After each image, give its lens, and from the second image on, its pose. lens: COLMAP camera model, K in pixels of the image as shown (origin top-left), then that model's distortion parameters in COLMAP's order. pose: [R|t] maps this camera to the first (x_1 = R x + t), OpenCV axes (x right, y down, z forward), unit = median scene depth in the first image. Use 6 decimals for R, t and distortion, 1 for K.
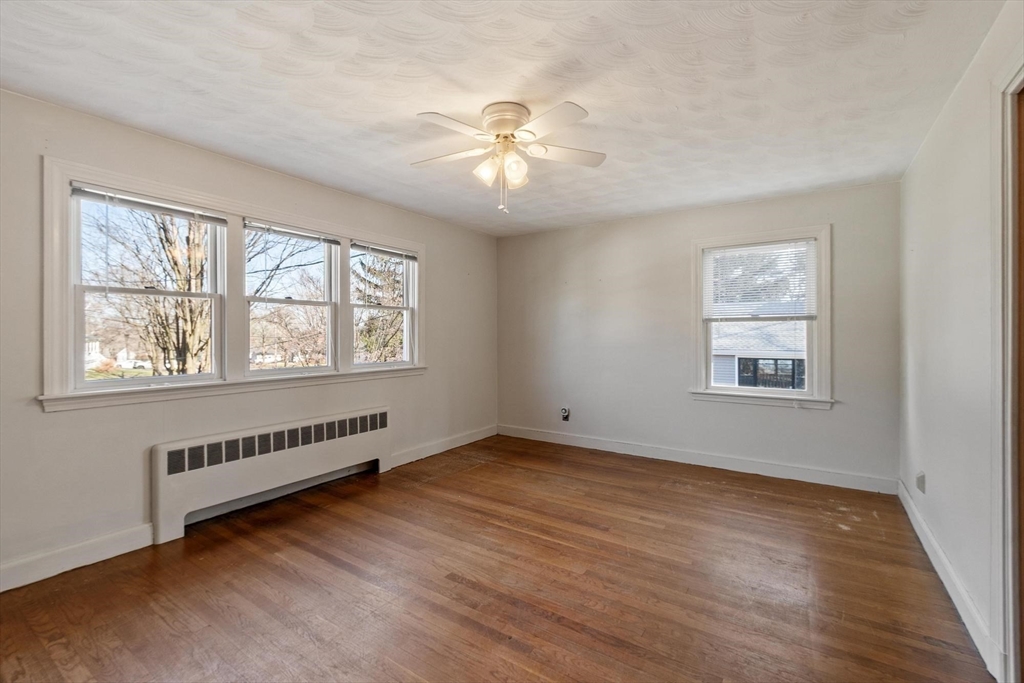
lens RADIAL K [[449.3, 0, 508.5], [0, 449.3, 332.9], [0, 0, 1]] dist [-0.000388, 0.000210]
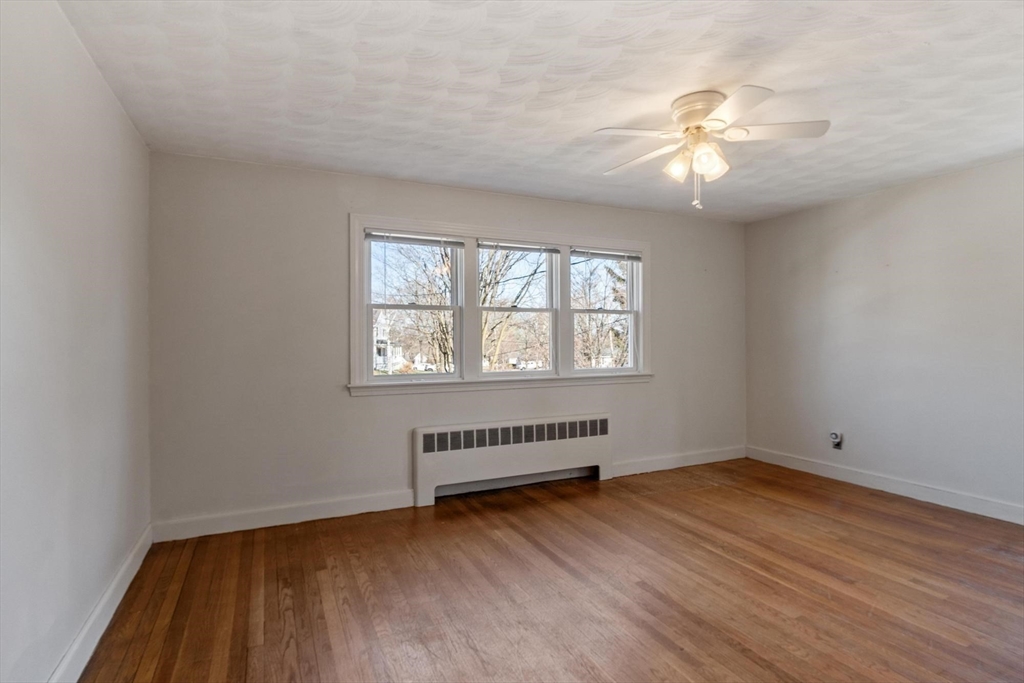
lens RADIAL K [[520.8, 0, 511.3], [0, 520.8, 335.1], [0, 0, 1]] dist [-0.000945, 0.000158]
pose [[0.858559, -0.009598, -0.512625, 0.162019], [0.007240, 0.999952, -0.006596, -0.000244], [0.512663, 0.001952, 0.858587, -0.097792]]
